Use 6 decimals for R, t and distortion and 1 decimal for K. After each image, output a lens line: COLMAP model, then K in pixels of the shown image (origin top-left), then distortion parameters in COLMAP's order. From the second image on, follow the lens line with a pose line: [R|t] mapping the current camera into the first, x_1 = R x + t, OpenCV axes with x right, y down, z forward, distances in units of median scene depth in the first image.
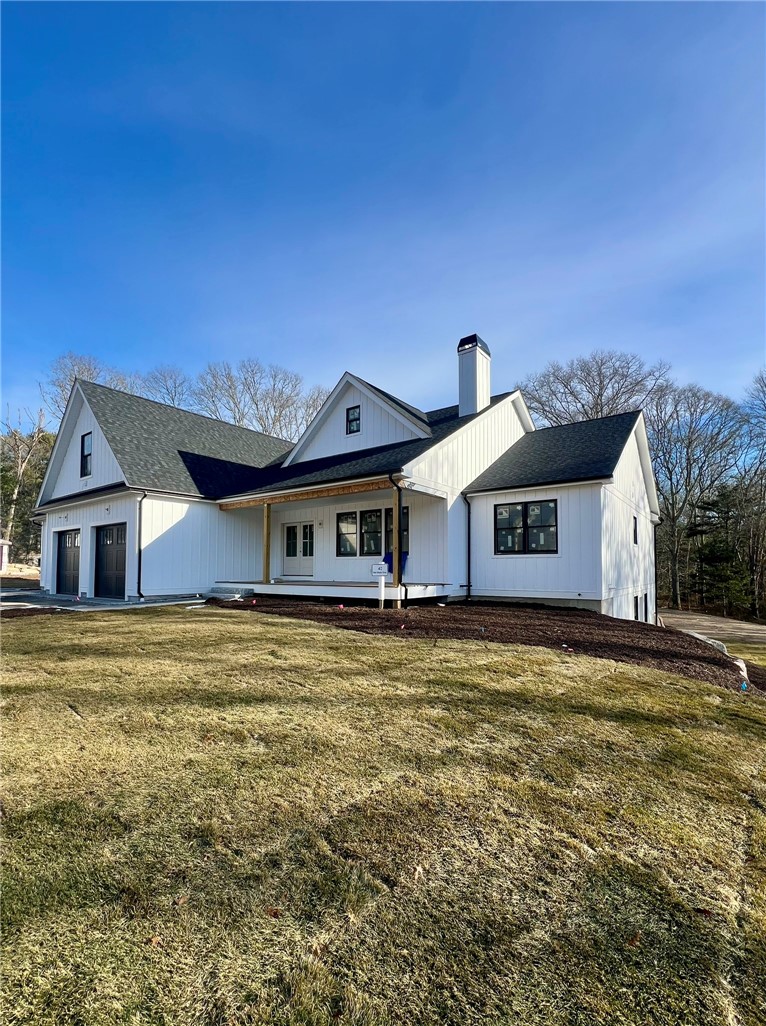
lens RADIAL K [[440.1, 0, 414.1], [0, 440.1, 552.9], [0, 0, 1]] dist [0.000550, 0.000134]
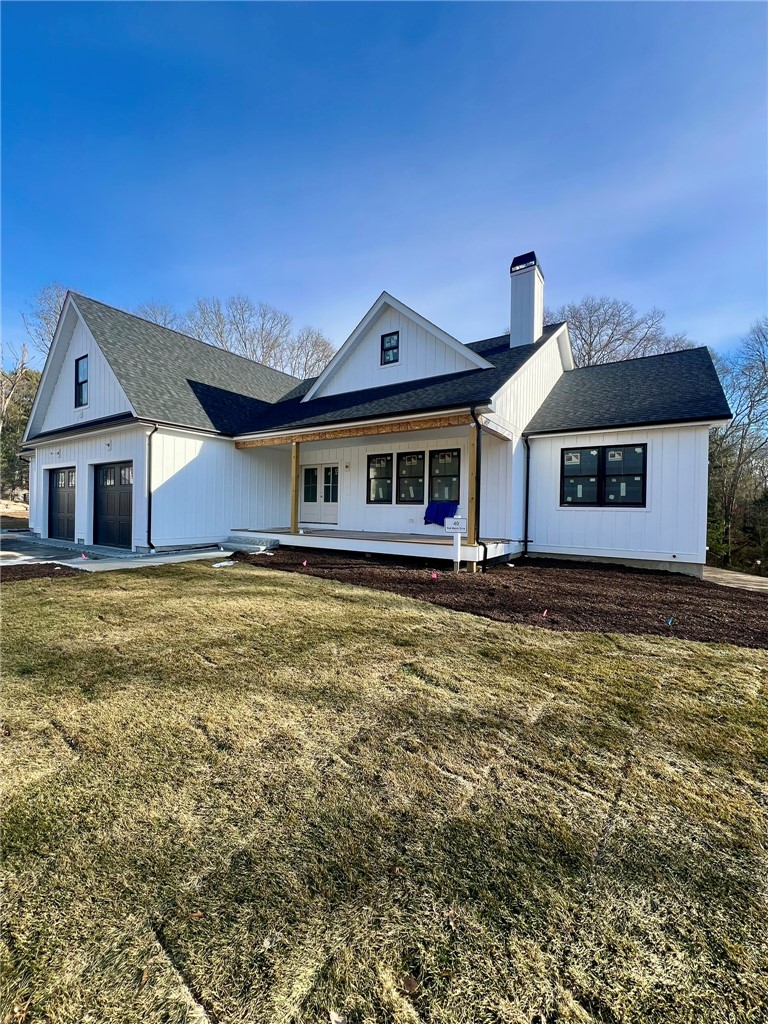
lens RADIAL K [[407.5, 0, 384.0], [0, 407.5, 512.0], [0, 0, 1]] dist [0.000614, 0.000158]
pose [[0.999659, 0.018394, 0.018529, -0.162844], [-0.019174, 0.998898, 0.042846, -0.011292], [-0.017721, -0.043187, 0.998910, 0.179037]]
